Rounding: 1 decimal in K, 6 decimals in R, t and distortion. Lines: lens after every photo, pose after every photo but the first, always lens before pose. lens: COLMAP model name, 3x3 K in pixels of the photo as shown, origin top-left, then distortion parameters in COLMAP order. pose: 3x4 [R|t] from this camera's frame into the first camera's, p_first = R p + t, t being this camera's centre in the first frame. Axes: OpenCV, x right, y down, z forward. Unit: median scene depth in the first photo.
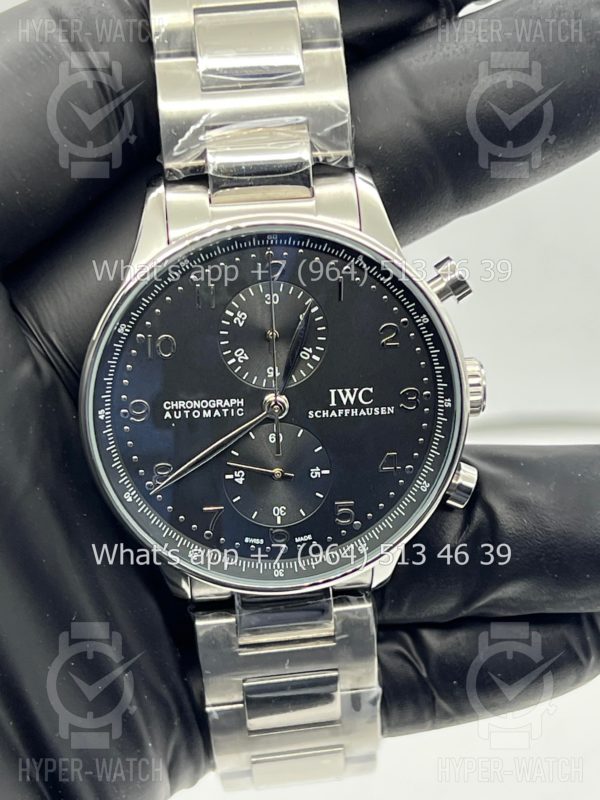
lens RADIAL K [[1823.8, 0, 299.4], [0, 1823.8, 396.8], [0, 0, 1]] dist [0.223551, 0.000000]
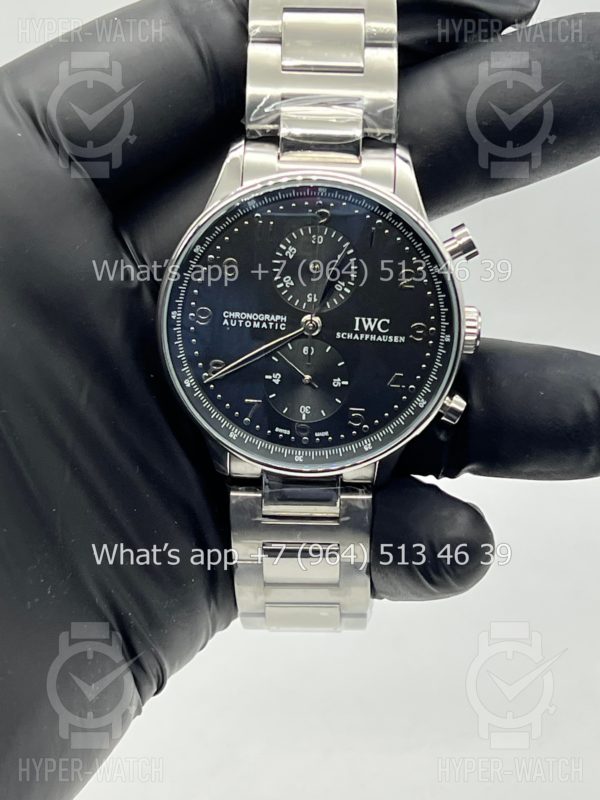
lens RADIAL K [[1823.8, 0, 301.9], [0, 1823.8, 394.6], [0, 0, 1]] dist [0.223551, 0.000000]
pose [[0.991603, 0.116195, -0.056763, 0.057674], [-0.117064, 0.993049, -0.012223, 0.068769], [0.054949, 0.018765, 0.998313, -0.258054]]
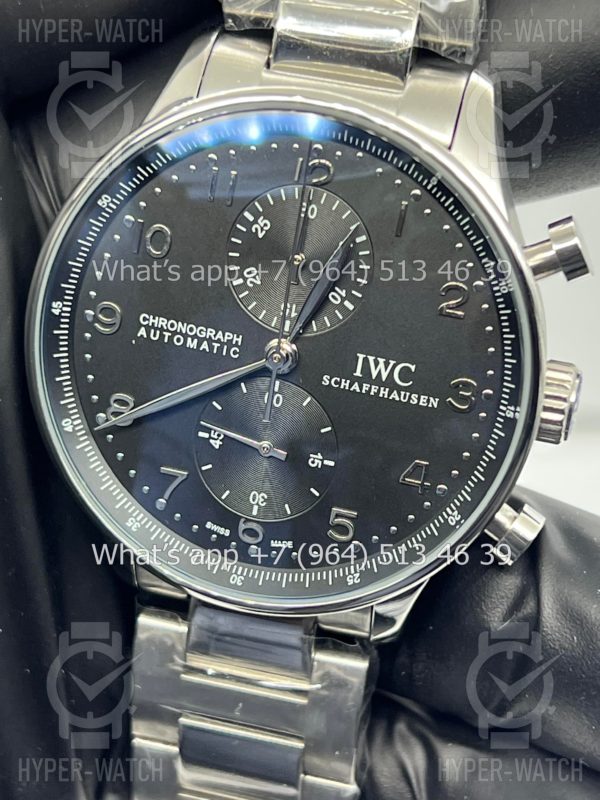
lens RADIAL K [[1823.8, 0, 303.3], [0, 1823.8, 400.0], [0, 0, 1]] dist [0.223551, 0.000000]
pose [[0.937972, 0.249530, -0.240712, 0.175962], [-0.260411, 0.965397, -0.013971, 0.029997], [0.228897, 0.075788, 0.970496, 0.288188]]
